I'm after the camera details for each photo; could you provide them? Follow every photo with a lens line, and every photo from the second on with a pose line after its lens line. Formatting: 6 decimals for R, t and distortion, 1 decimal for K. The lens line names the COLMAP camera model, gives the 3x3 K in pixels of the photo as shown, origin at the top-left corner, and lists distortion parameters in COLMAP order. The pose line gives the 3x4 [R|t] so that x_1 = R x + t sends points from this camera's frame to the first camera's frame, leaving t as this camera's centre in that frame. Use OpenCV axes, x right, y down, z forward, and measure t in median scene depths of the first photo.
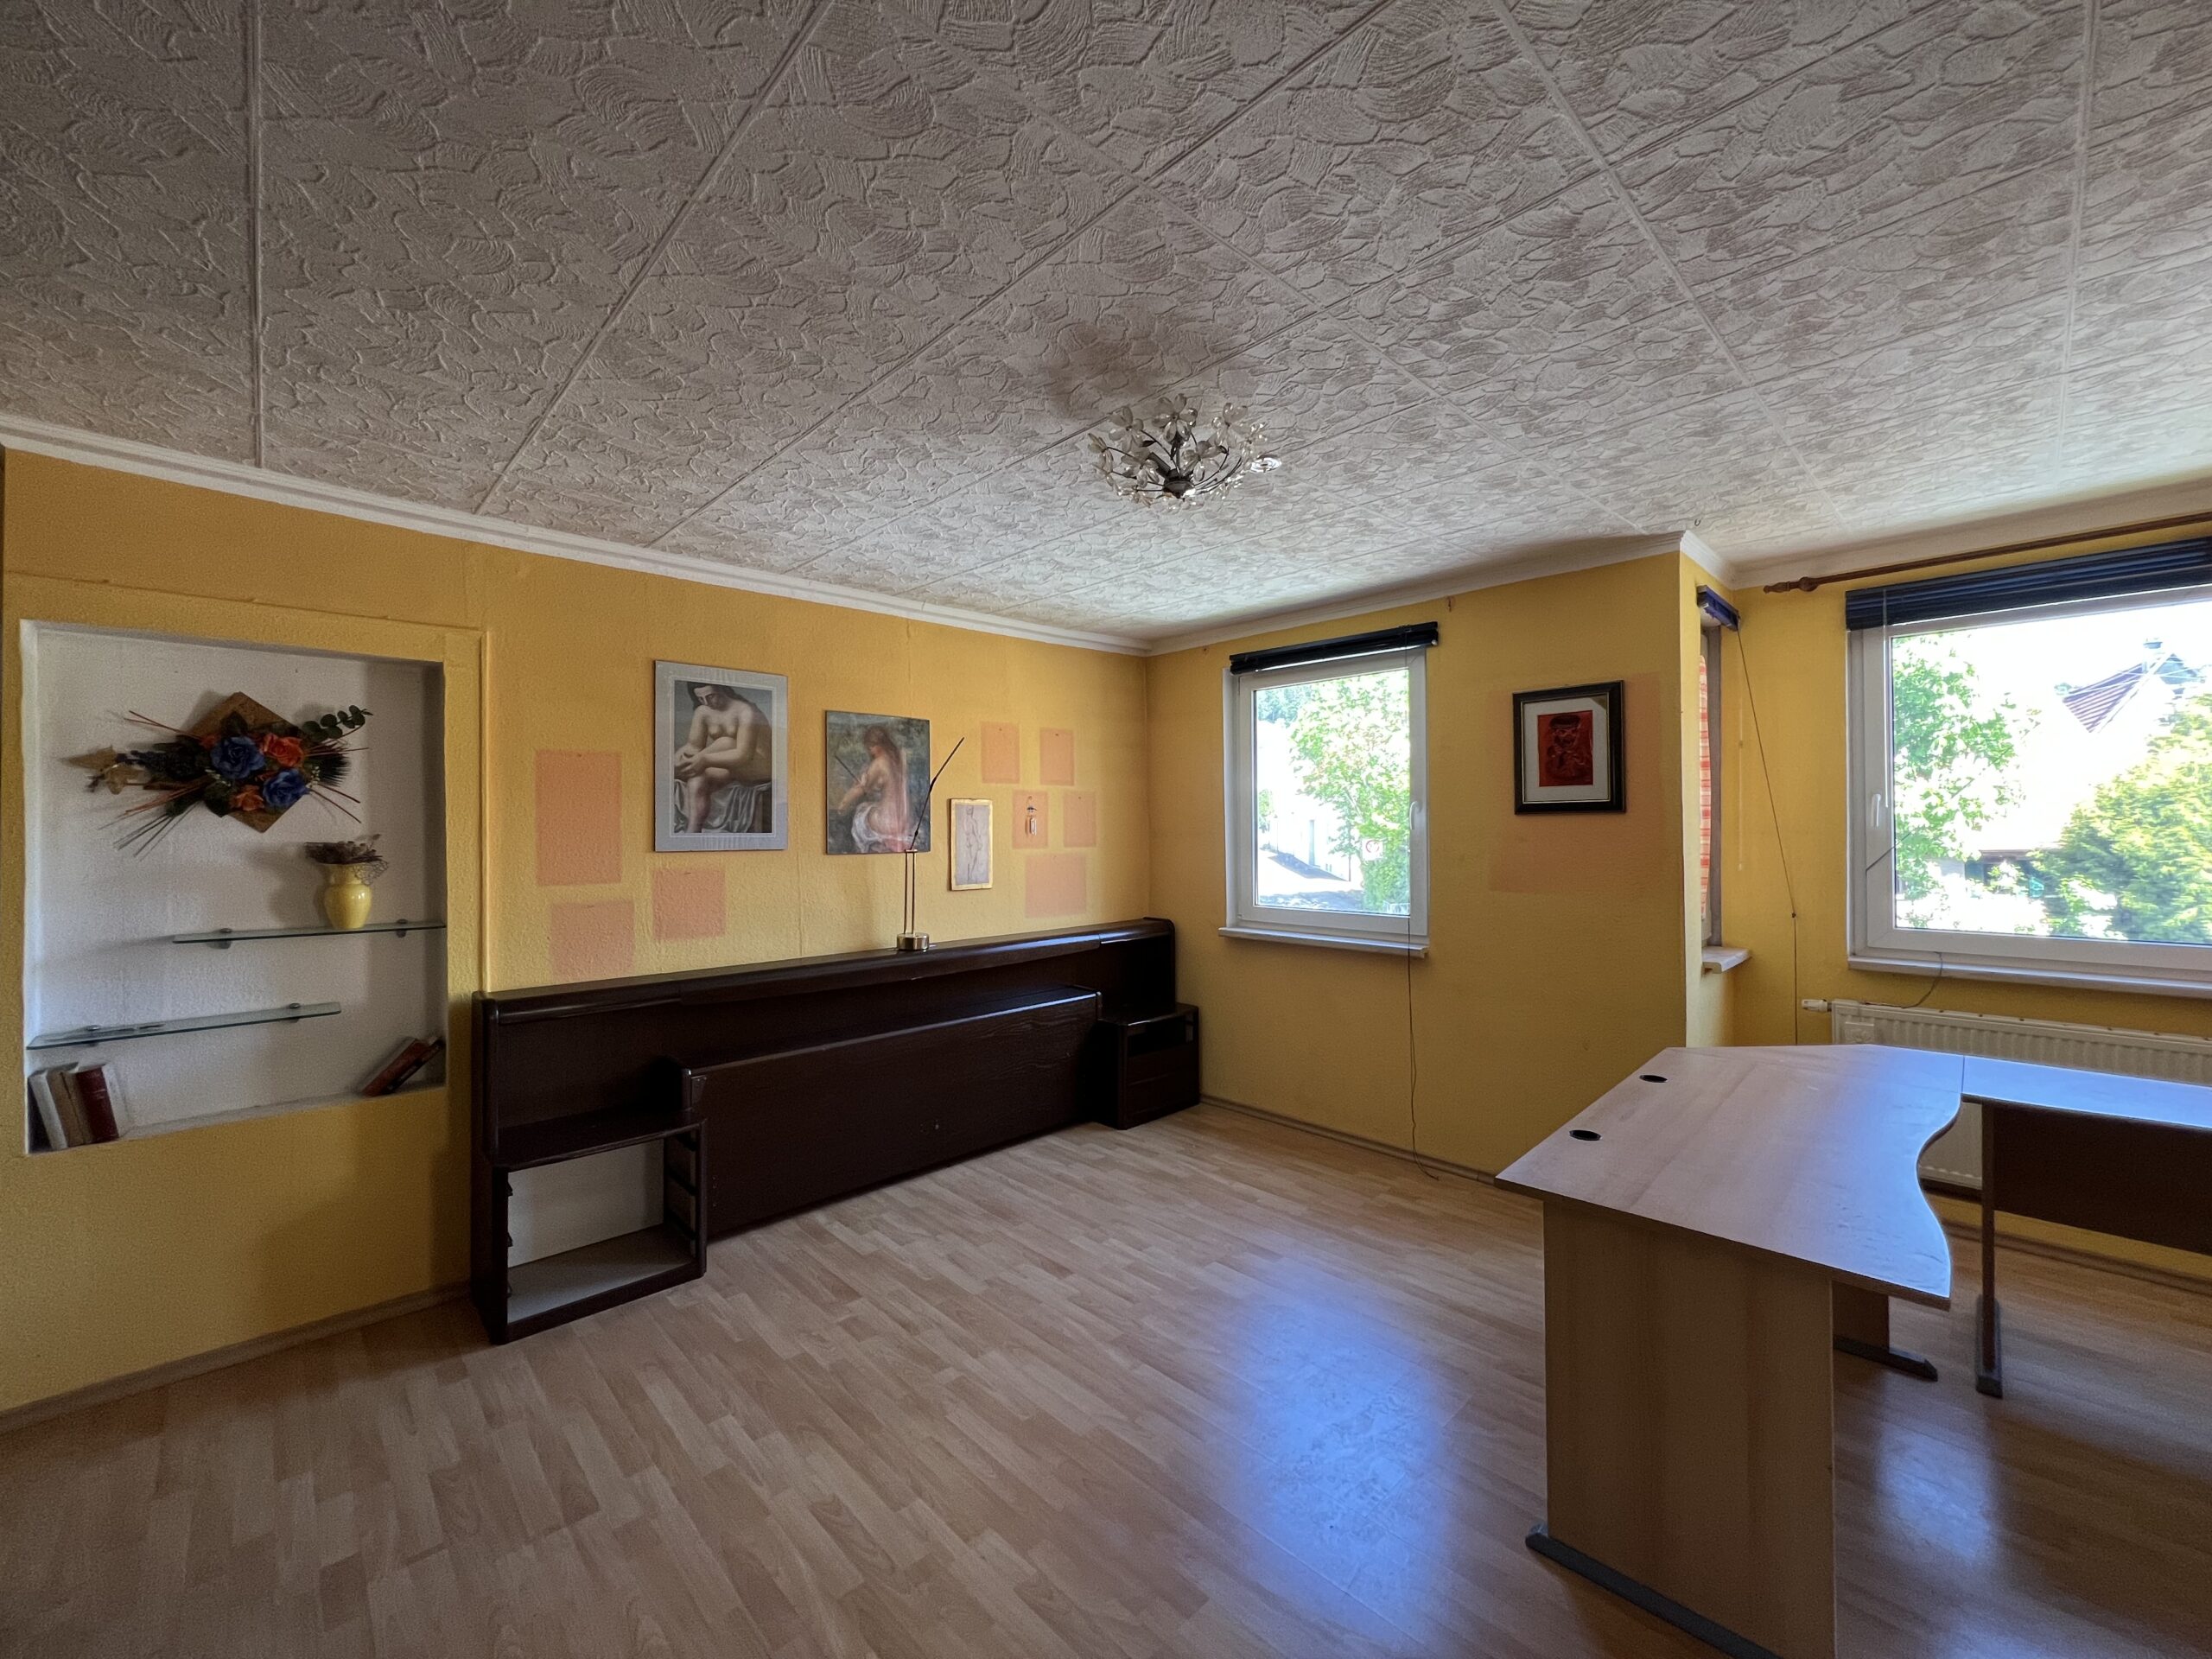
lens RADIAL K [[881.2, 0, 1090.5], [0, 881.2, 816.9], [0, 0, 1]] dist [-0.001989, 0.001558]
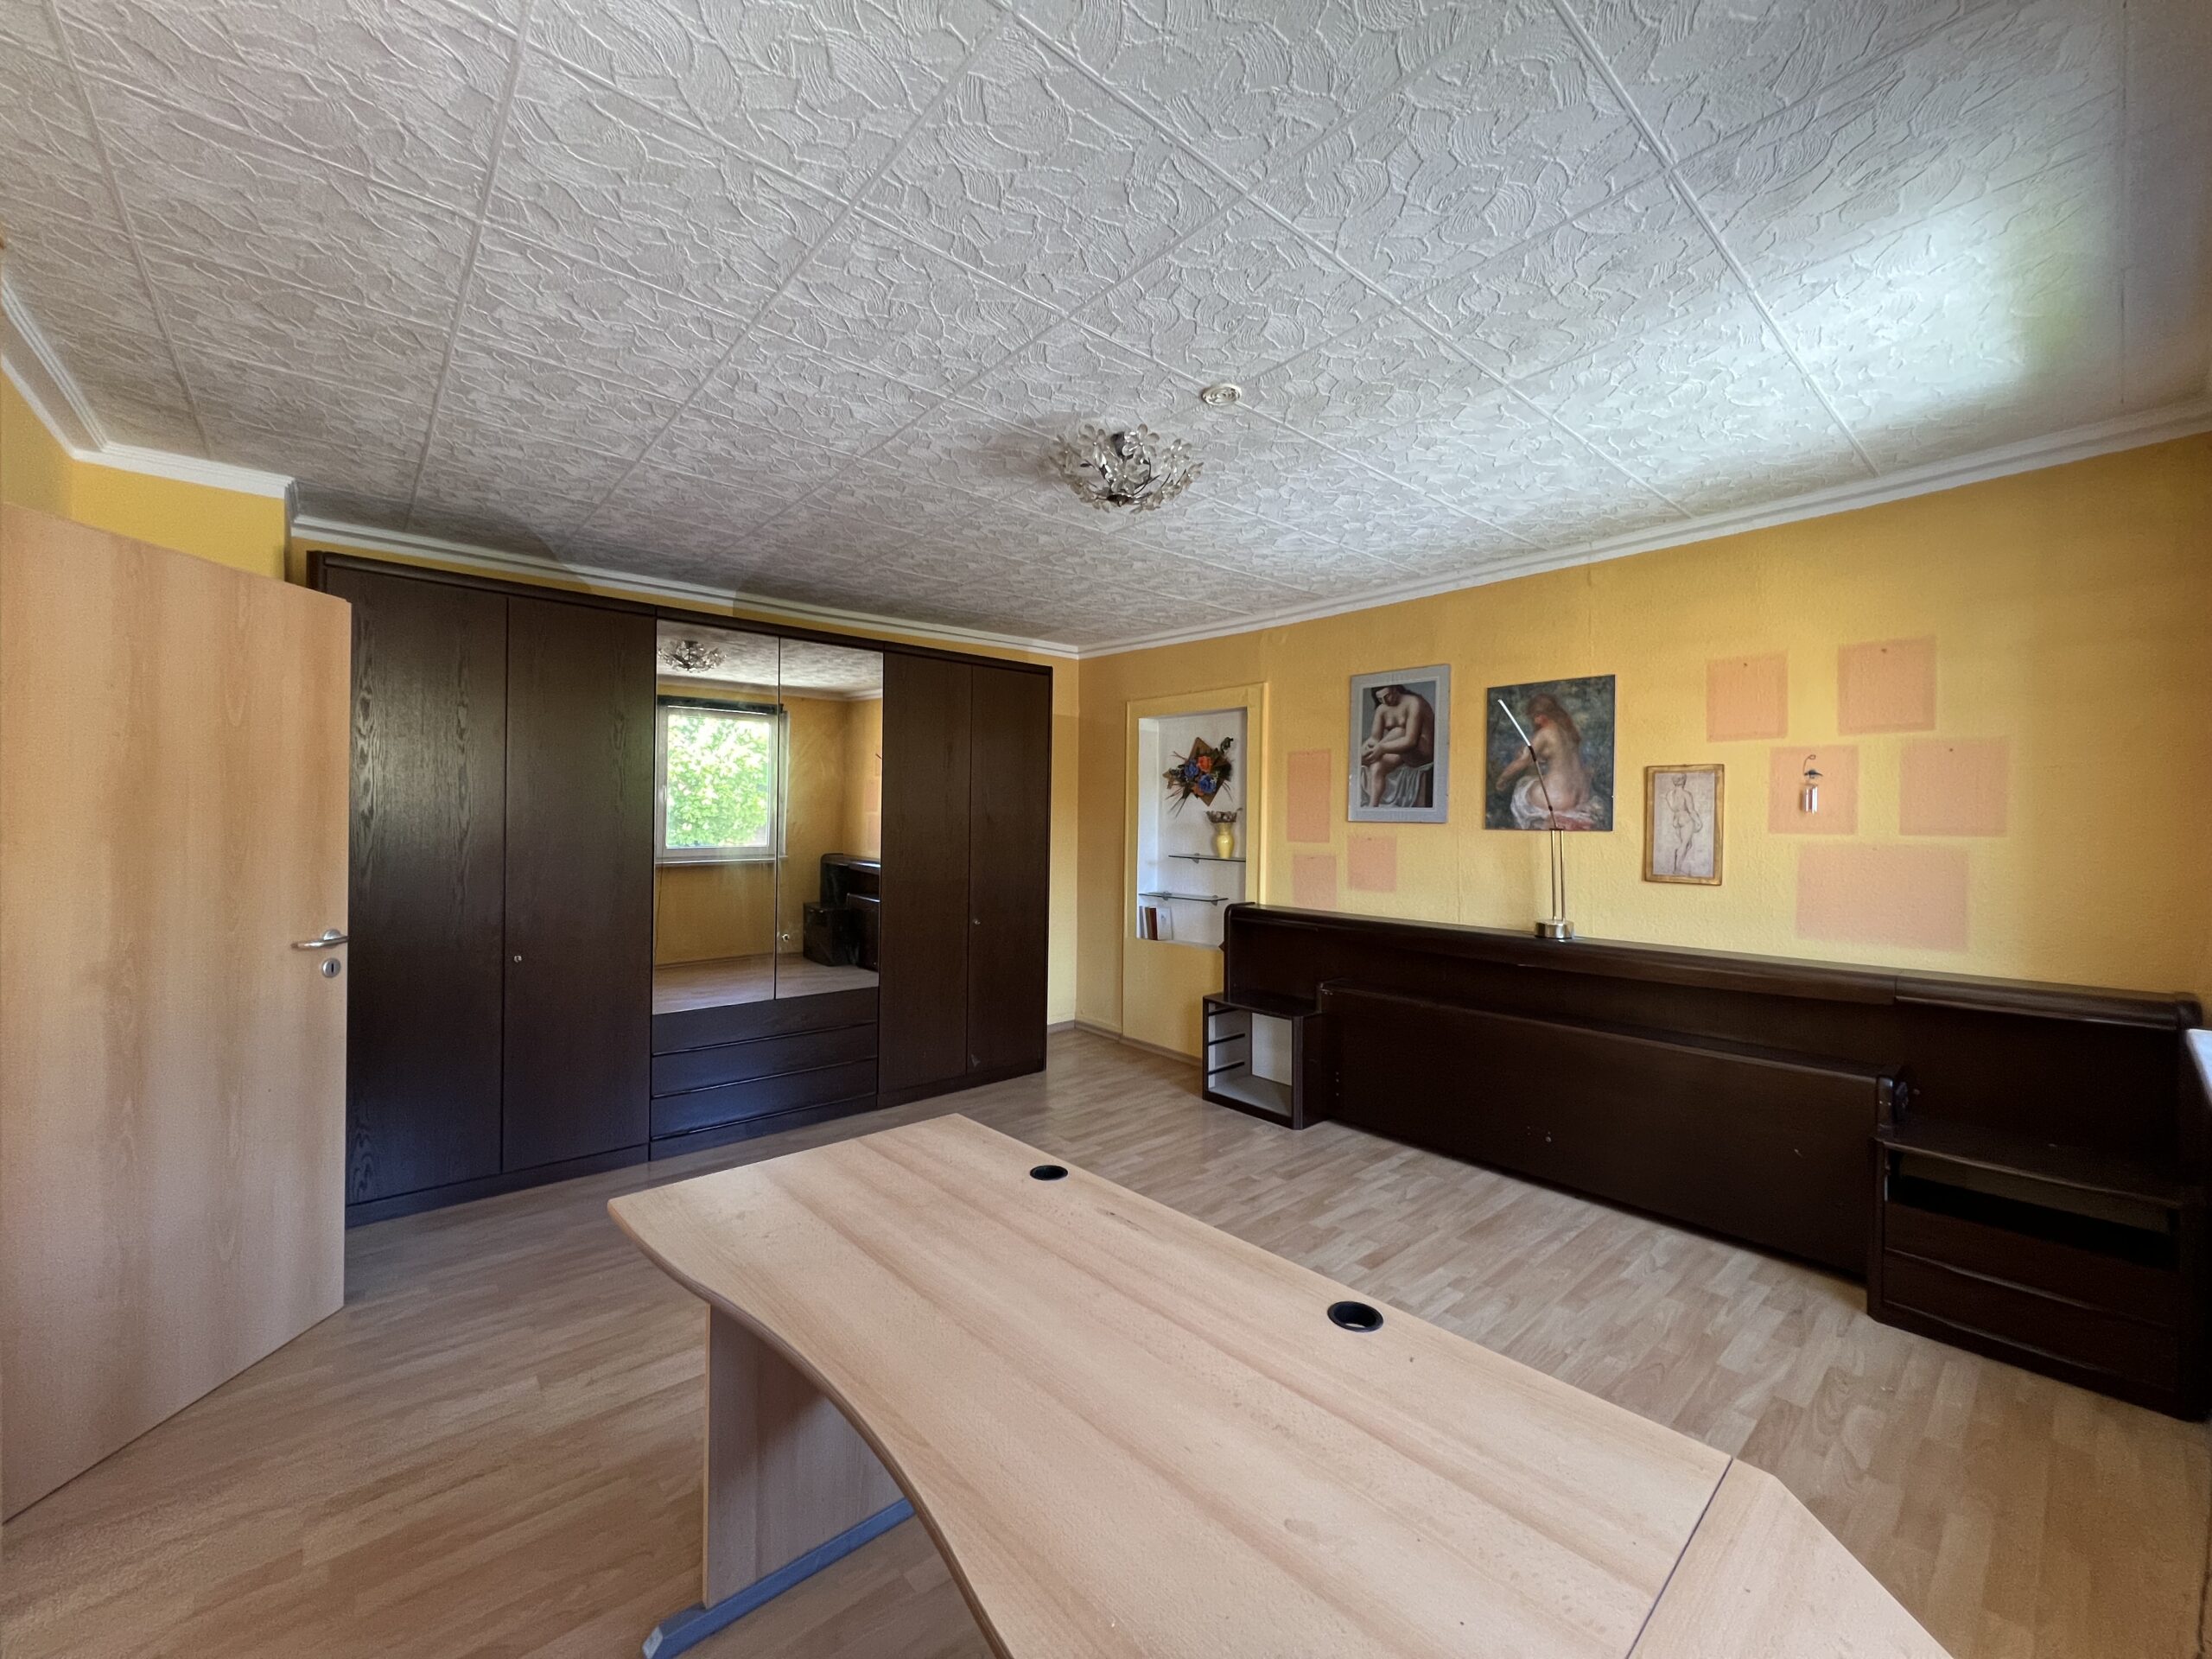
lens RADIAL K [[881.2, 0, 1108.3], [0, 881.2, 816.6], [0, 0, 1]] dist [-0.001989, 0.001558]
pose [[-0.034109, 0.000077, -0.999418, 0.802160], [-0.001599, 0.999999, 0.000132, 0.031330], [0.999417, 0.001602, -0.034108, 0.650783]]
